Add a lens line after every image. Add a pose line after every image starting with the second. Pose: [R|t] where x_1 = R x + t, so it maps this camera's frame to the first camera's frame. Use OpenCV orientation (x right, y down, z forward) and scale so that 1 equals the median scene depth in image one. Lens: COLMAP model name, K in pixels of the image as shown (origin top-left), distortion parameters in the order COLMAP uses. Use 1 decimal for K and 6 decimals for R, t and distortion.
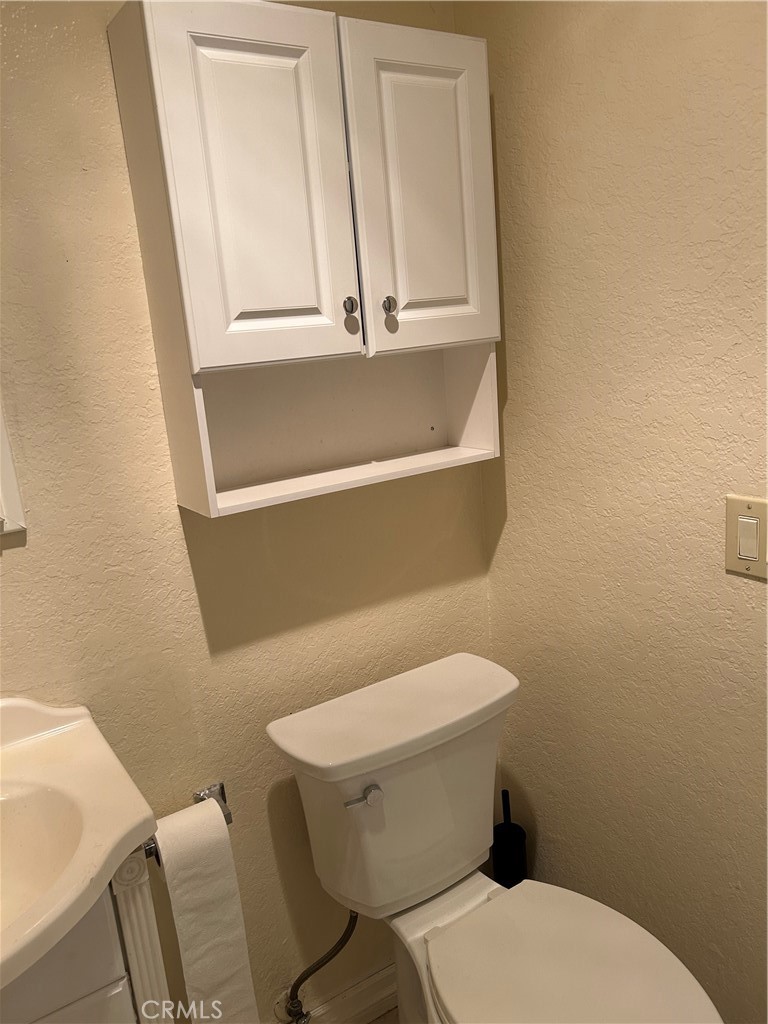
lens RADIAL K [[776.0, 0, 384.2], [0, 776.0, 509.4], [0, 0, 1]] dist [0.027044, -0.000472]
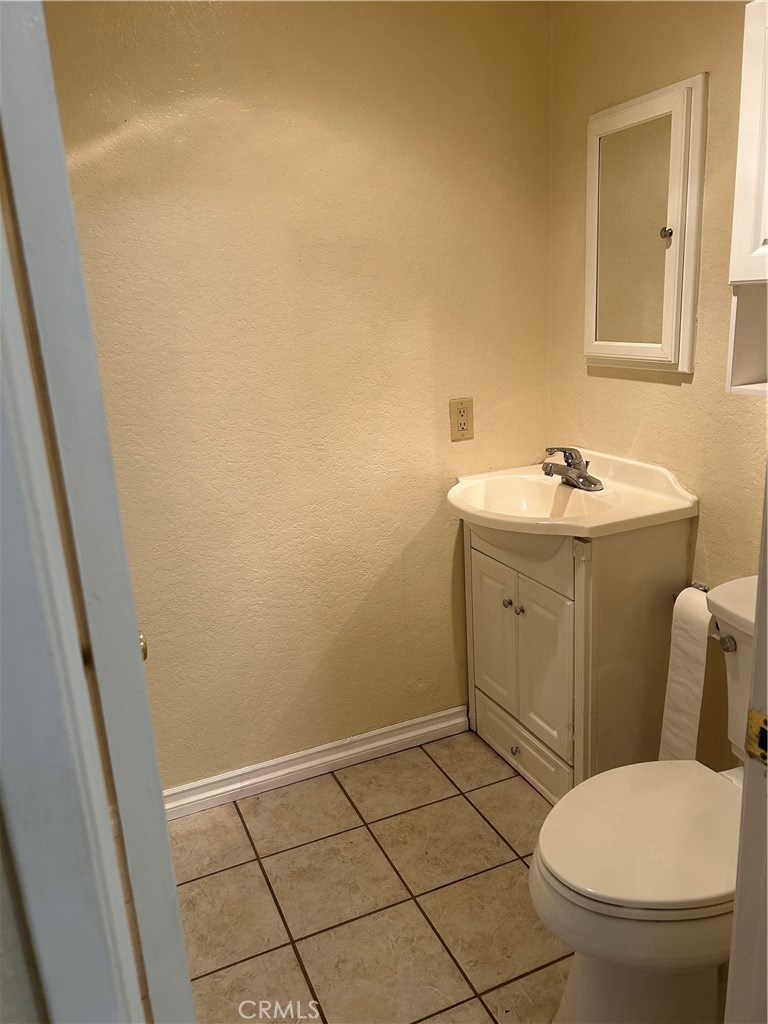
lens RADIAL K [[776.0, 0, 384.4], [0, 776.0, 514.4], [0, 0, 1]] dist [0.027044, -0.000472]
pose [[-0.174734, 0.356953, -0.917634, 1.158306], [-0.161463, 0.908968, 0.384327, -0.212351], [0.971287, 0.215319, -0.101193, 0.554247]]
